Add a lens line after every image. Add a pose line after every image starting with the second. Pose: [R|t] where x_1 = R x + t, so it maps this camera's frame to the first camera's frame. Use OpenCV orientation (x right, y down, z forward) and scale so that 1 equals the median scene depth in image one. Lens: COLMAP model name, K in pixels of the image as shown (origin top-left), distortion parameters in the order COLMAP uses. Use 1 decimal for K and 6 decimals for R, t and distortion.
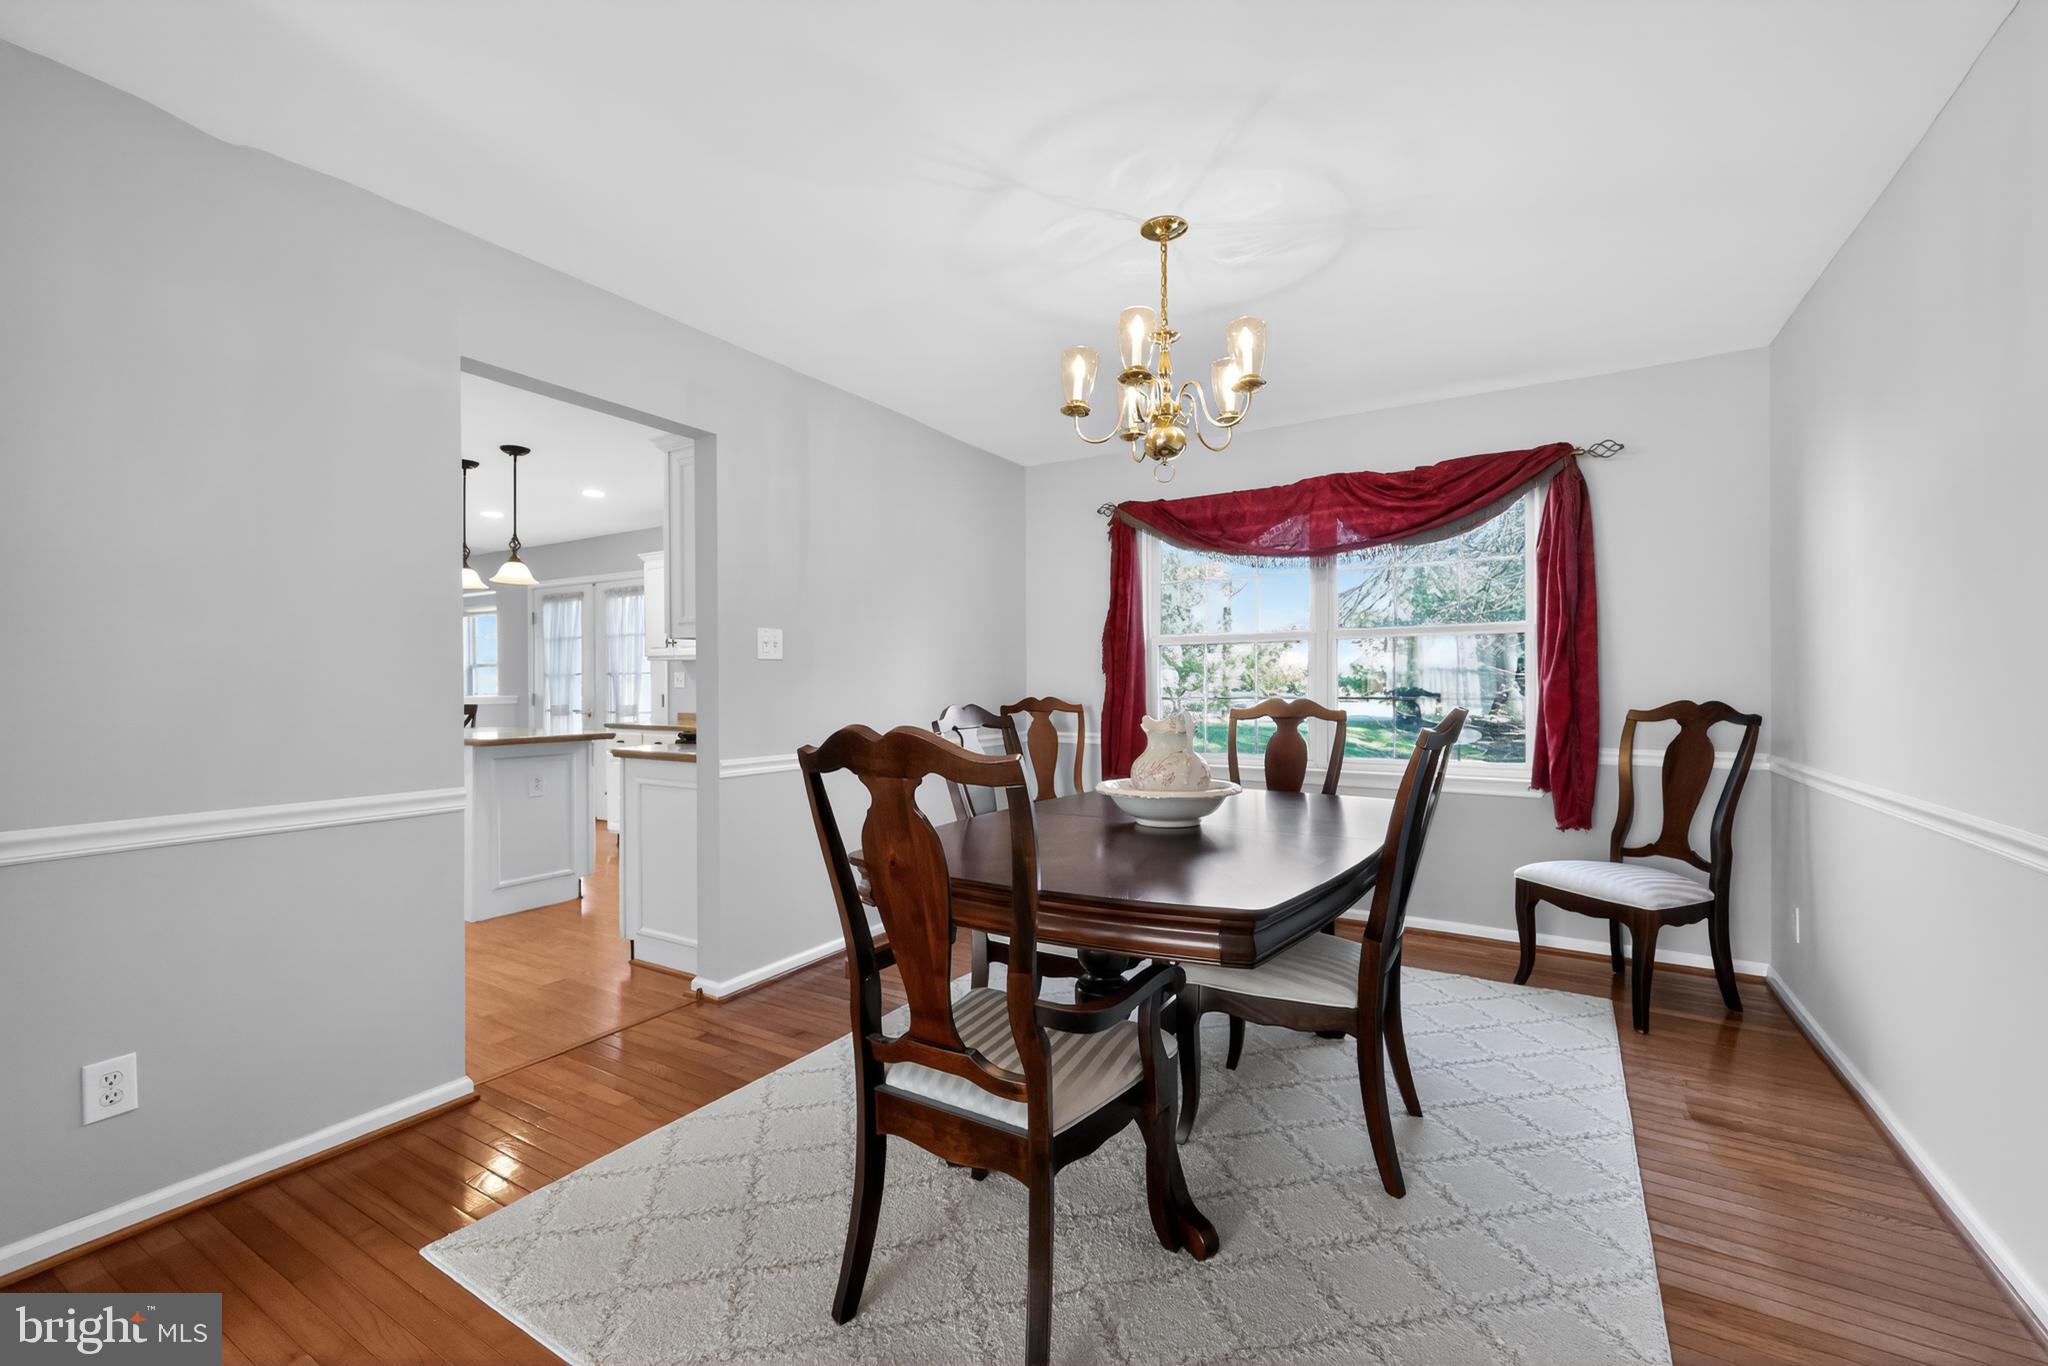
lens RADIAL K [[834.1, 0, 1018.5], [0, 834.1, 689.5], [0, 0, 1]] dist [-0.000141, 0.000127]
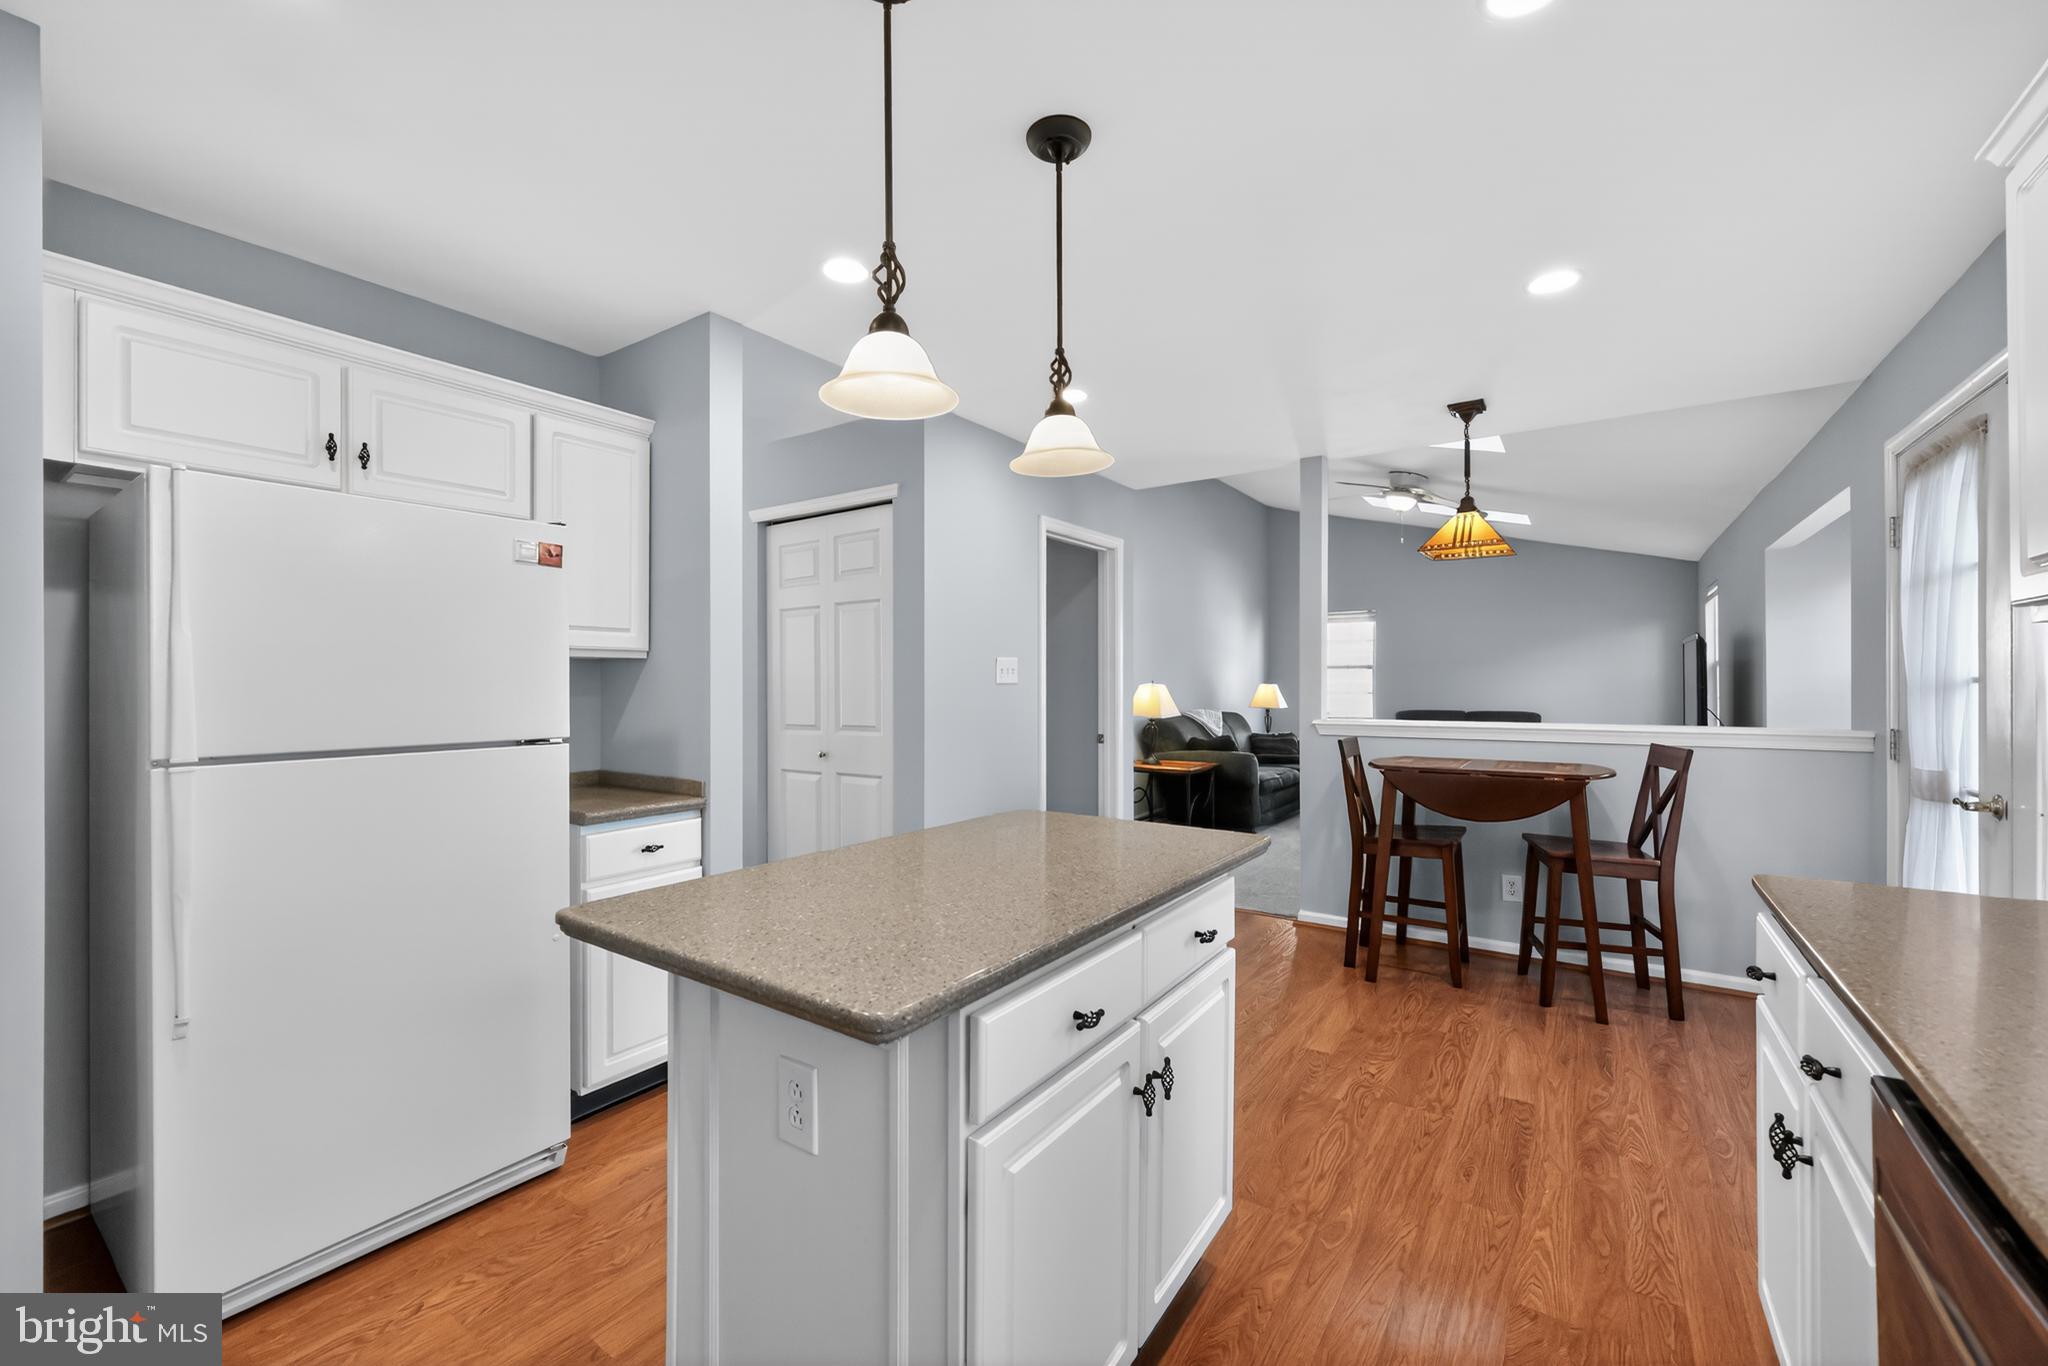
lens RADIAL K [[825.7, 0, 1013.0], [0, 825.7, 688.6], [0, 0, 1]] dist [0.000345, 0.000056]
pose [[-0.052993, 0.007598, -0.998566, -0.192106], [-0.004439, 0.999959, 0.007844, -0.016638], [0.998585, 0.004849, -0.052957, 0.664444]]
